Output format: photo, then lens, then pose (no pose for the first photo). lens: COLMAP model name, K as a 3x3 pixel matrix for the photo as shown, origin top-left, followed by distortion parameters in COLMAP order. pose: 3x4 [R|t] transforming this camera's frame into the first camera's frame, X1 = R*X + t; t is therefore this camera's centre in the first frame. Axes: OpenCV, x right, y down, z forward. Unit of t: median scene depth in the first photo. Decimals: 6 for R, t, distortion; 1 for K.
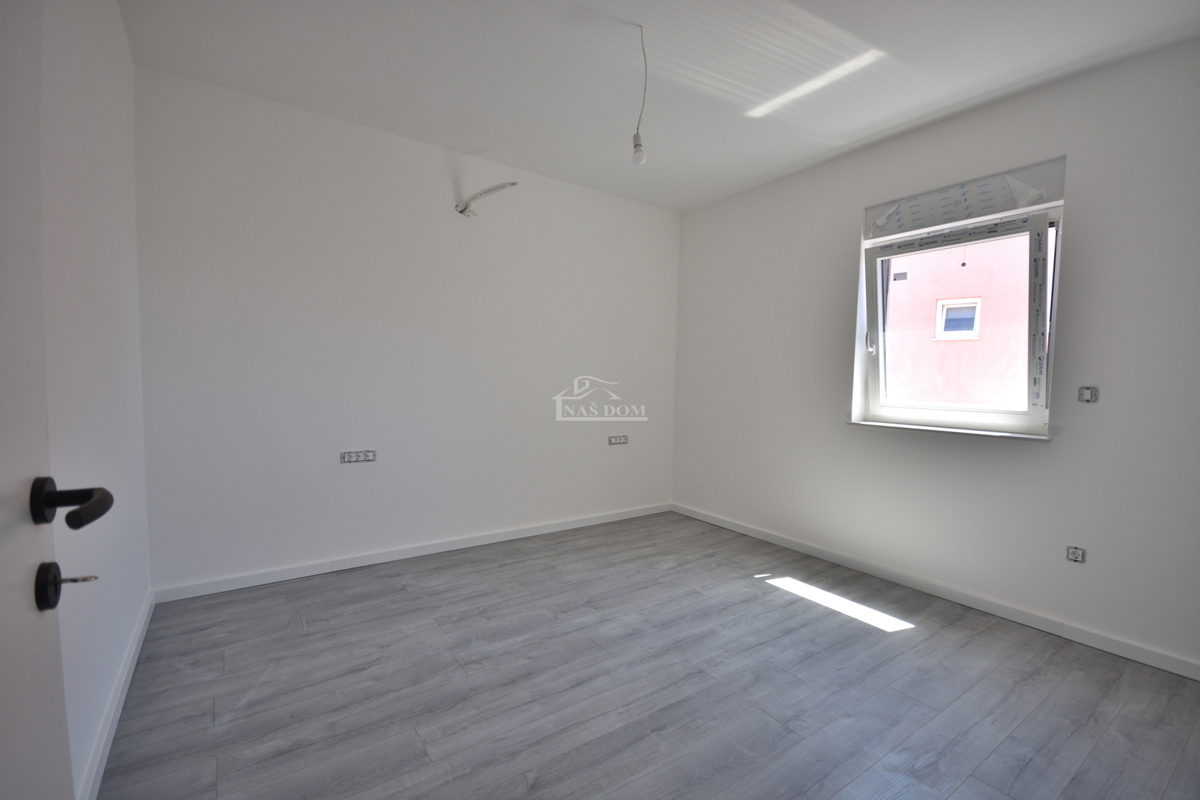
lens RADIAL K [[535.3, 0, 600.0], [0, 535.3, 400.0], [0, 0, 1]] dist [0.011094, -0.000142]
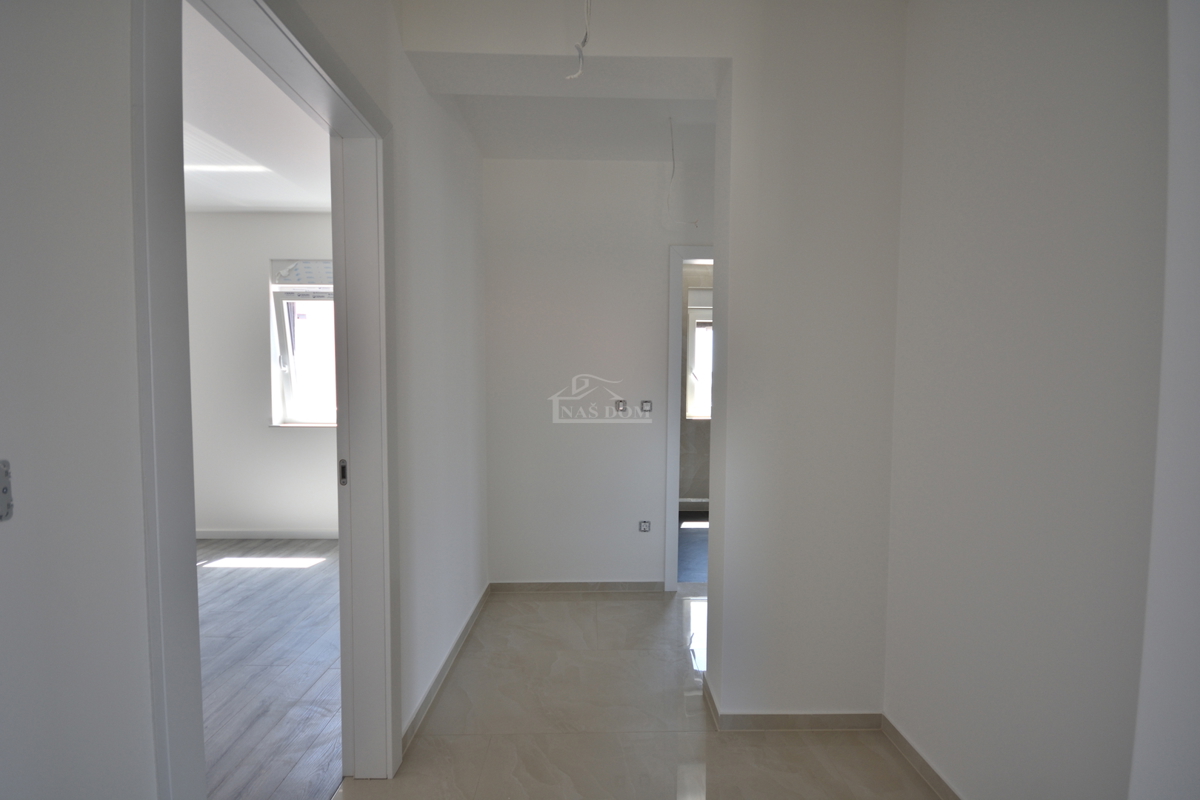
lens RADIAL K [[535.3, 0, 600.0], [0, 535.3, 400.0], [0, 0, 1]] dist [0.011094, -0.000142]
pose [[0.571121, -0.057324, 0.818862, -0.140938], [0.058132, 0.997879, 0.029311, -0.012480], [-0.818805, 0.030862, 0.573241, -0.401369]]
